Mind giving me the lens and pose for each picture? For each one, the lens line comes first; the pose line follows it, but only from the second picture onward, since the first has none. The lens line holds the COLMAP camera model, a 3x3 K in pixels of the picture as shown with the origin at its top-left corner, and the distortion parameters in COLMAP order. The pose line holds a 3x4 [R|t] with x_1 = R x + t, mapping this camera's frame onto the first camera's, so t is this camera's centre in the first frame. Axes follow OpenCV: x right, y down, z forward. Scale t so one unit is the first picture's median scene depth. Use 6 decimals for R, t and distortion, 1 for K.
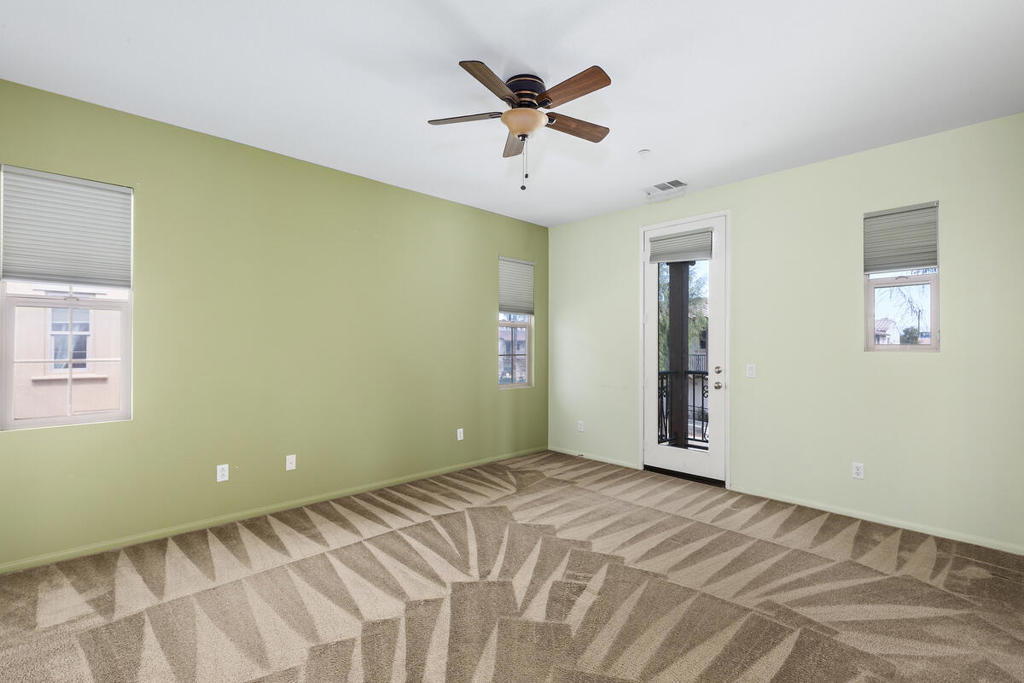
lens RADIAL K [[465.8, 0, 512.0], [0, 465.8, 341.5], [0, 0, 1]] dist [0.002760, 0.000357]
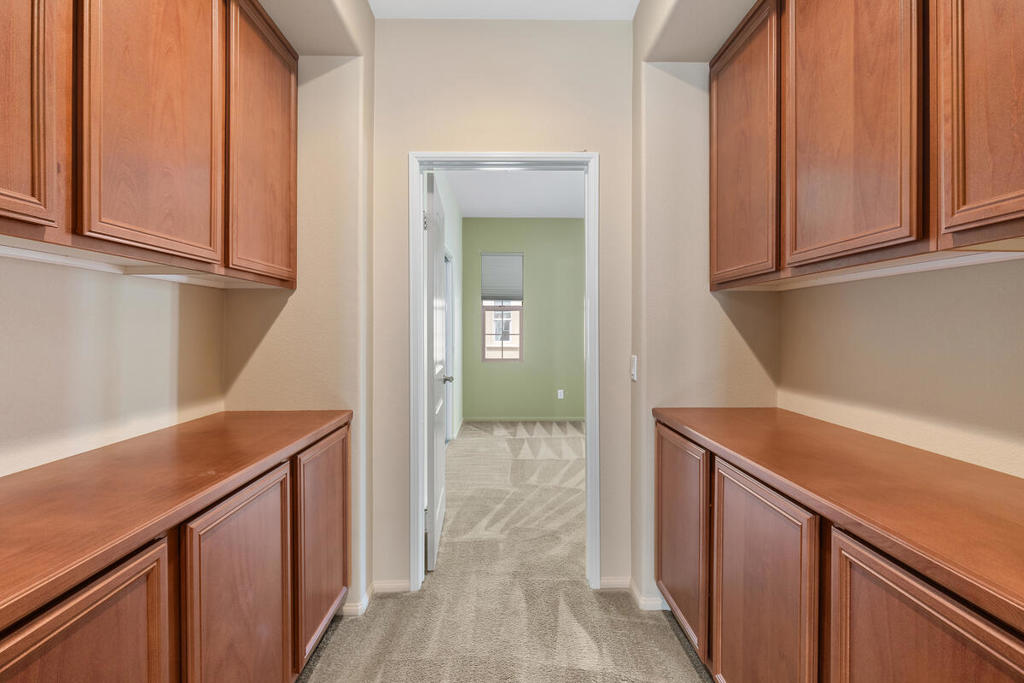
lens RADIAL K [[458.4, 0, 511.2], [0, 458.4, 346.5], [0, 0, 1]] dist [-0.004458, -0.000169]
pose [[0.739762, 0.026125, -0.672362, 0.587926], [0.009038, 0.998770, 0.048751, -0.005675], [0.672808, -0.042141, 0.738616, -0.617929]]
